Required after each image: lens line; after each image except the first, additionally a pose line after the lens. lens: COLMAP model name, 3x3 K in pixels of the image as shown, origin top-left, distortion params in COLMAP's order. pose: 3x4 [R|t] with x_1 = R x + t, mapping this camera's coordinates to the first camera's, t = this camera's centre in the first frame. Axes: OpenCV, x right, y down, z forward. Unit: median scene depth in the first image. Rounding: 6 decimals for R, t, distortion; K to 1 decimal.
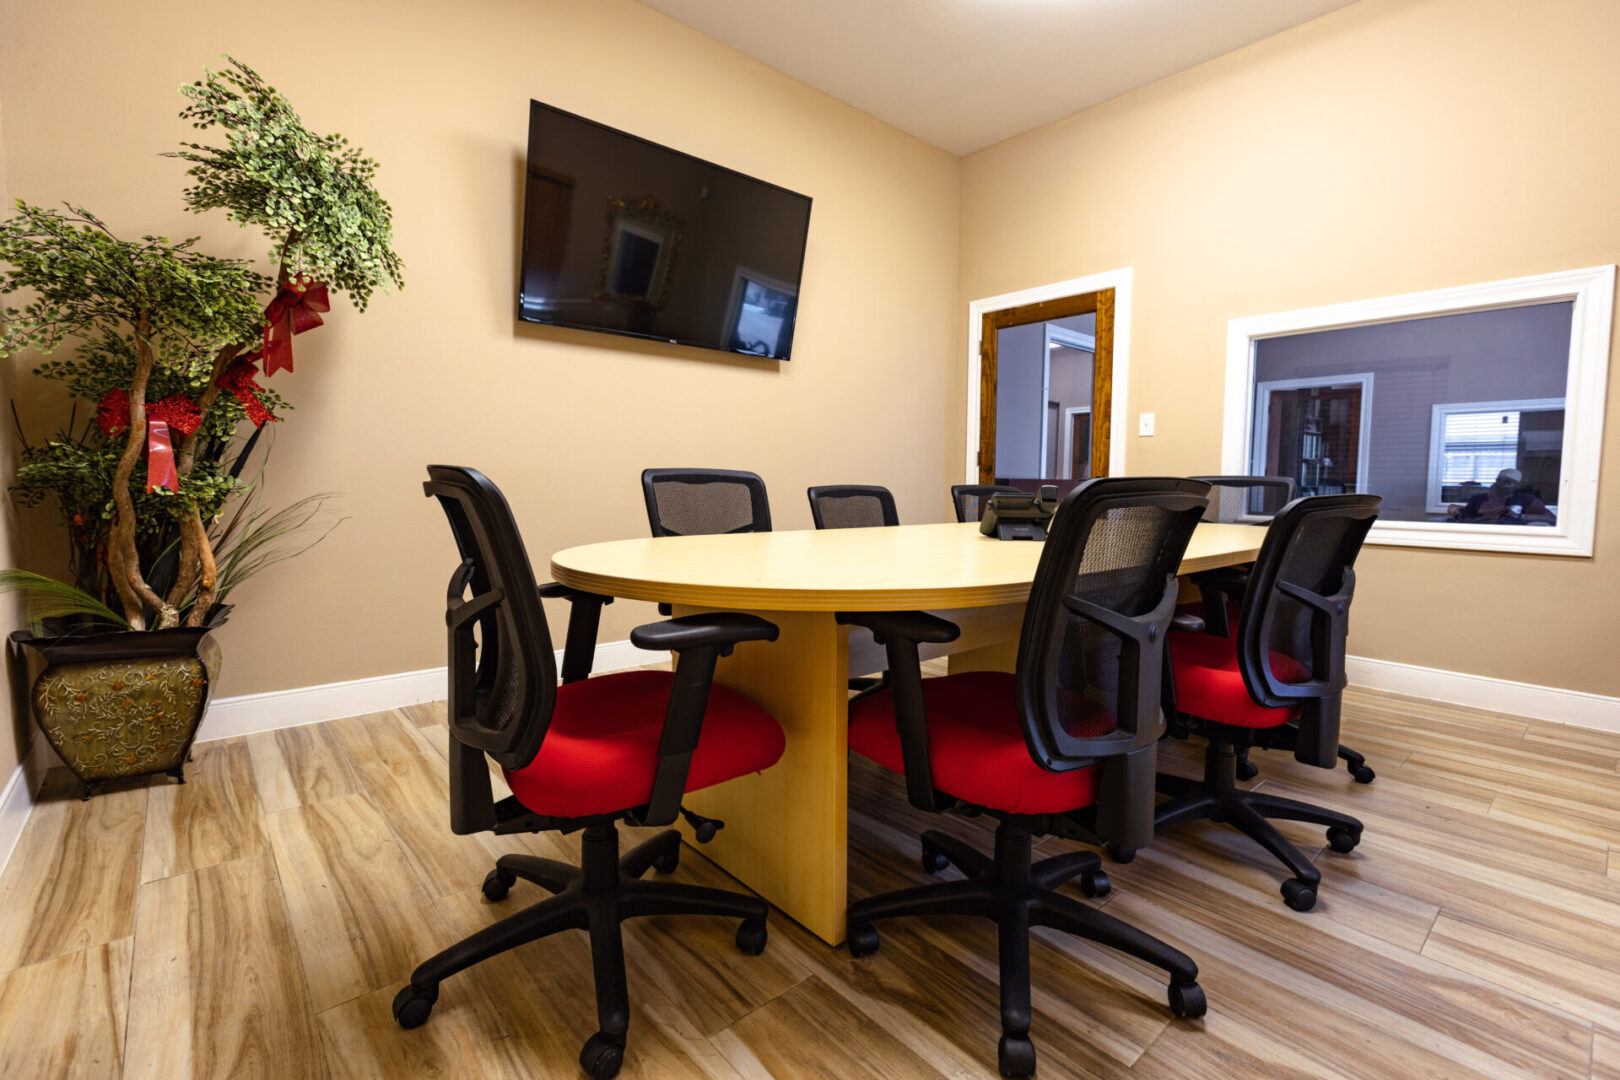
lens RADIAL K [[719.4, 0, 799.5], [0, 719.4, 546.0], [0, 0, 1]] dist [-0.000995, -0.000189]
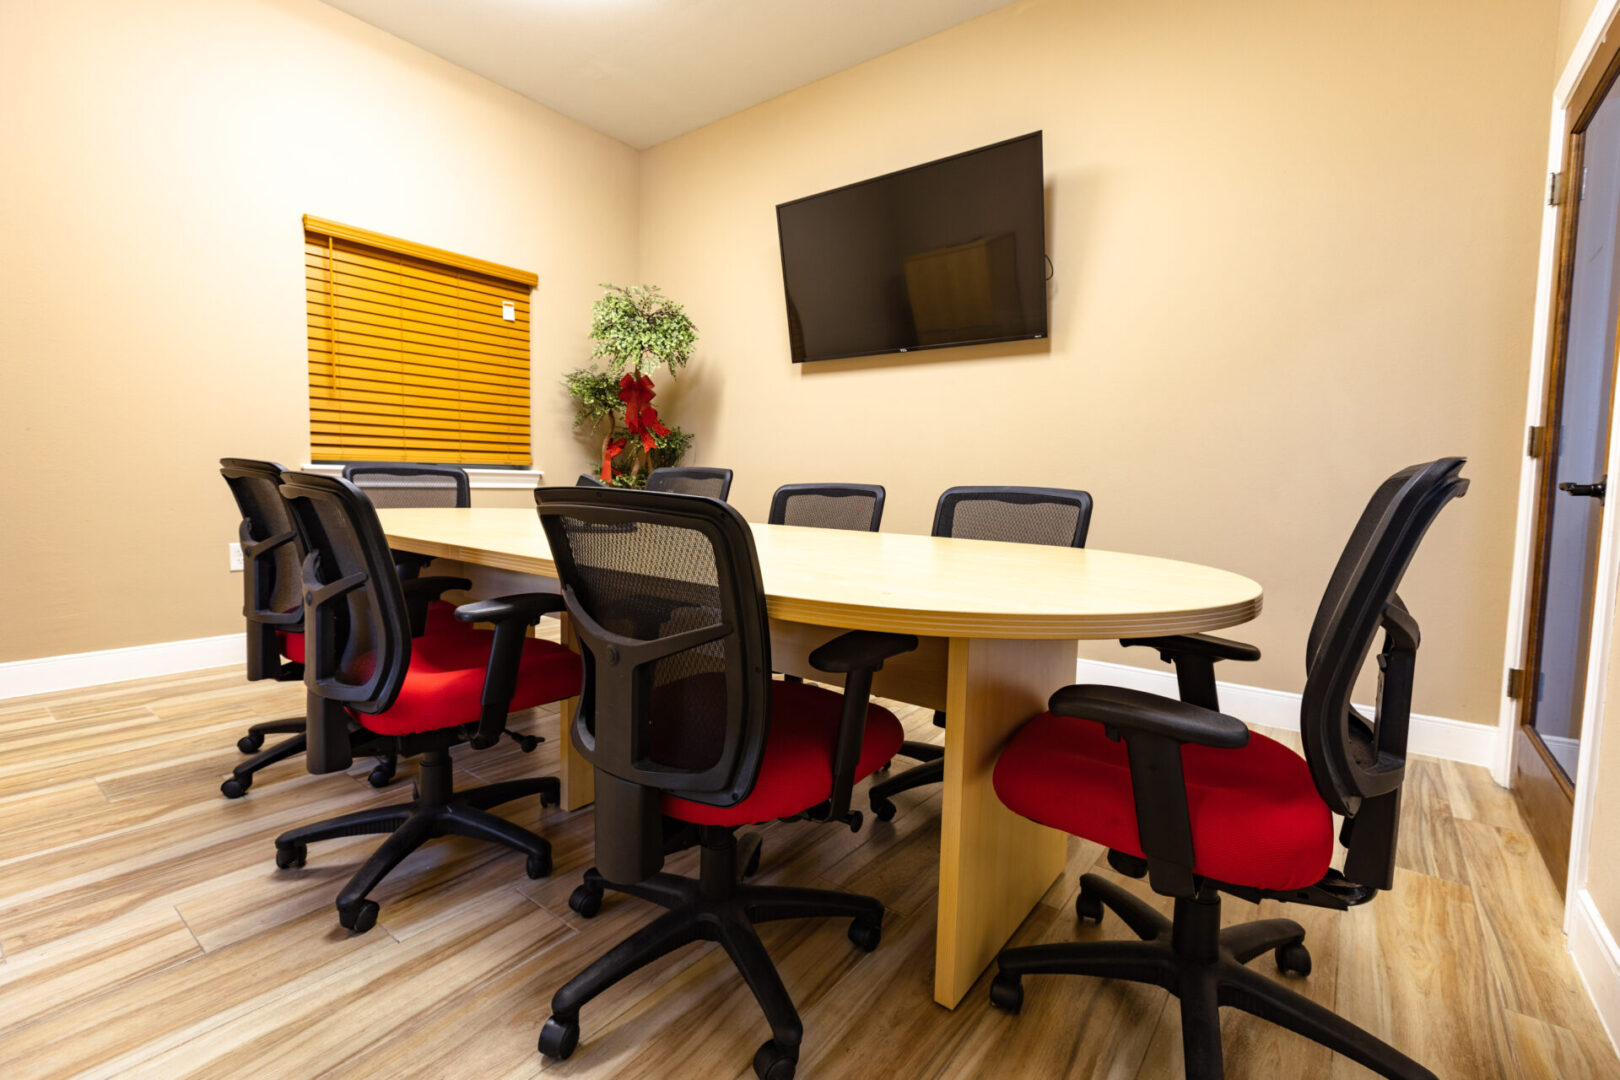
lens RADIAL K [[719.4, 0, 801.7], [0, 719.4, 537.8], [0, 0, 1]] dist [-0.000995, -0.000189]
pose [[0.195771, 0.068282, -0.978270, 1.831037], [-0.110201, 0.992786, 0.047242, -0.102372], [0.974438, 0.098558, 0.201883, 1.470039]]
